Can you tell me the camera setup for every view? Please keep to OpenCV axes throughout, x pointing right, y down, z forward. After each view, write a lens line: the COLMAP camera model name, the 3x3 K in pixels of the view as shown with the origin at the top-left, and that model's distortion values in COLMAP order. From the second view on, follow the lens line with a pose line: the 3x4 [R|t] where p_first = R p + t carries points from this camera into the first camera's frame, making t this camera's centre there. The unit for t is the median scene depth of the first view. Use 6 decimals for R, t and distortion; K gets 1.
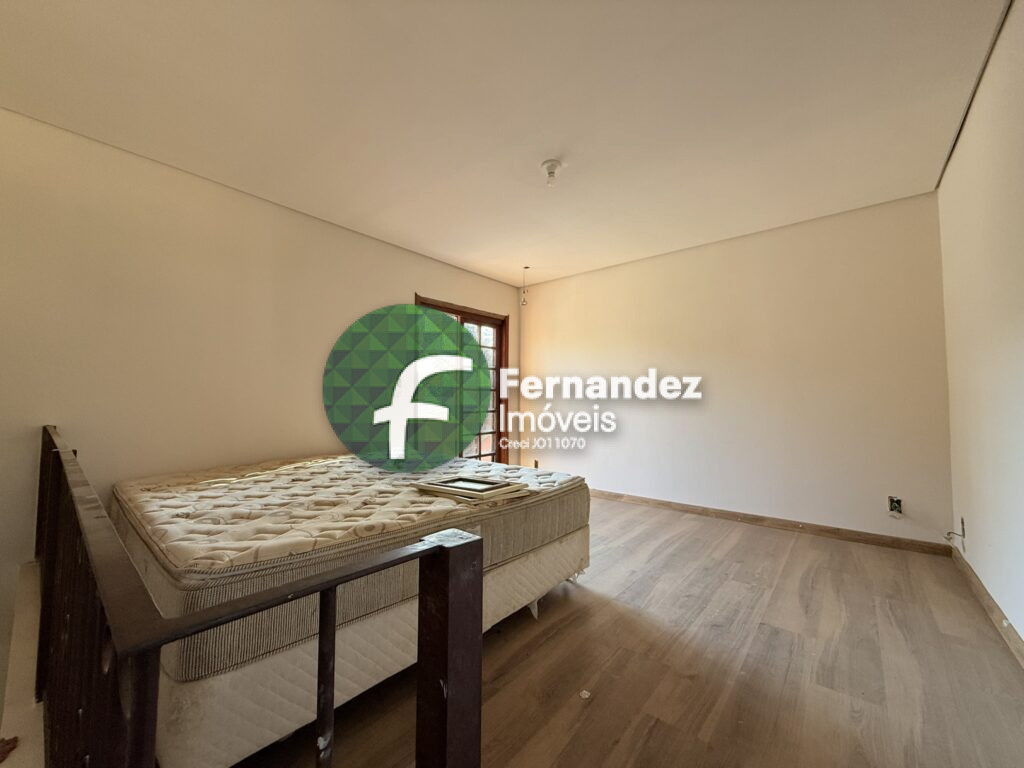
lens RADIAL K [[407.6, 0, 512.0], [0, 407.6, 384.0], [0, 0, 1]] dist [0.007963, -0.000101]
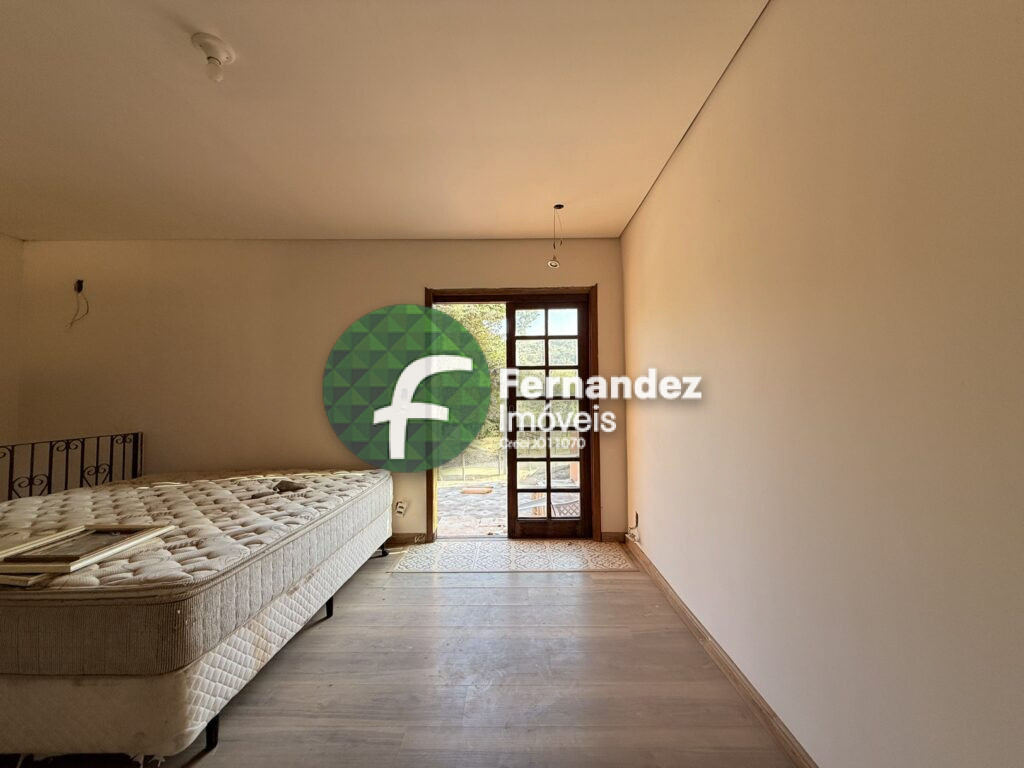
lens RADIAL K [[405.1, 0, 512.0], [0, 405.1, 384.0], [0, 0, 1]] dist [-0.003916, -0.000288]
pose [[0.642144, -0.038996, -0.765592, 0.497964], [0.046919, 0.998832, -0.011523, -0.004525], [0.765147, -0.028521, 0.643224, 0.568313]]
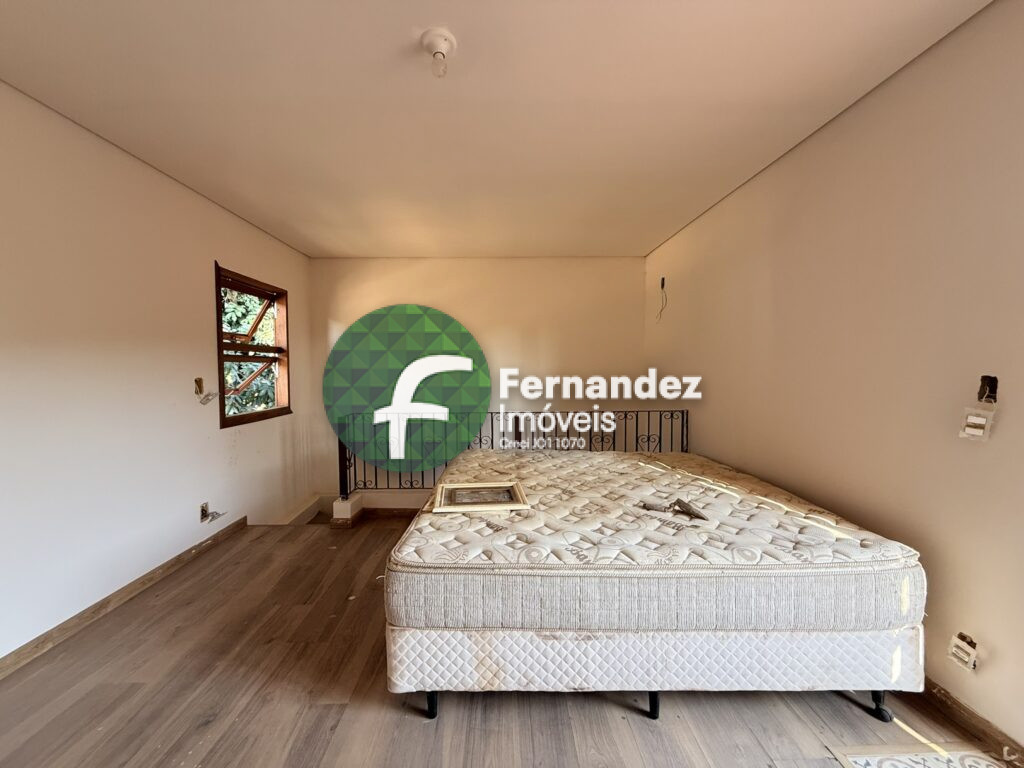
lens RADIAL K [[405.1, 0, 512.0], [0, 405.1, 384.0], [0, 0, 1]] dist [-0.003916, -0.000288]
pose [[-0.749219, 0.020885, -0.661993, 0.256547], [0.028243, 0.999601, -0.000429, -0.018528], [0.661720, -0.019018, -0.749510, 0.908274]]
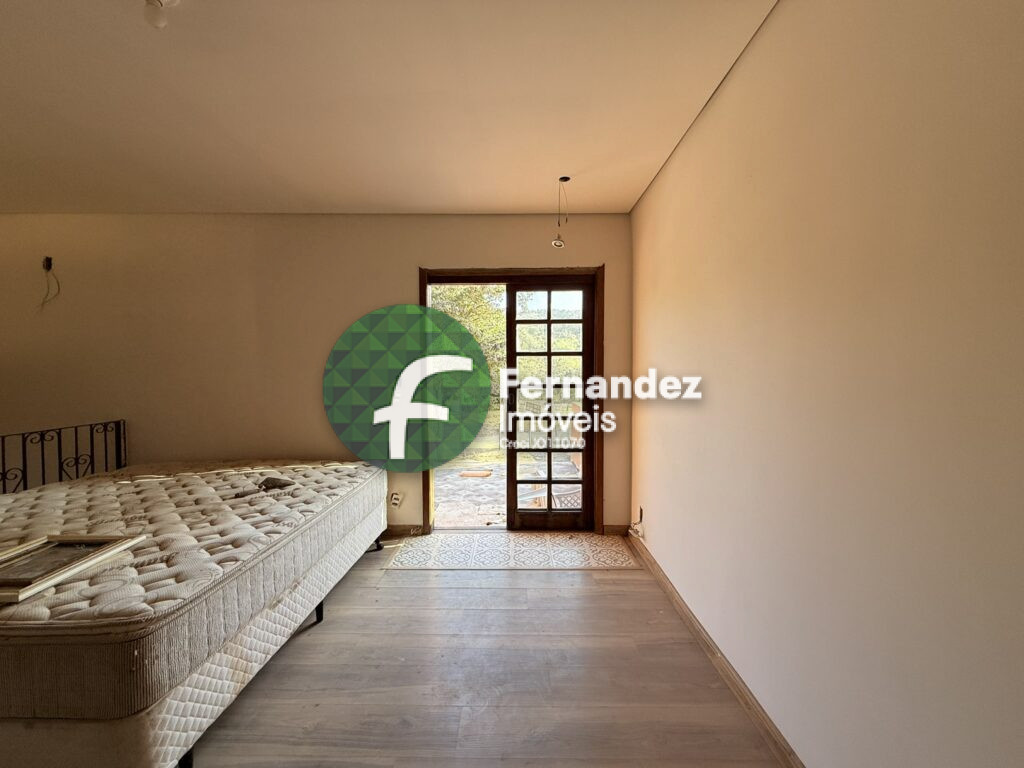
lens RADIAL K [[405.1, 0, 512.0], [0, 405.1, 384.0], [0, 0, 1]] dist [-0.003916, -0.000288]
pose [[0.640334, 0.015546, -0.767939, 0.466470], [0.041110, 0.997668, 0.054475, -0.031862], [0.766996, -0.066453, 0.638202, 0.598554]]
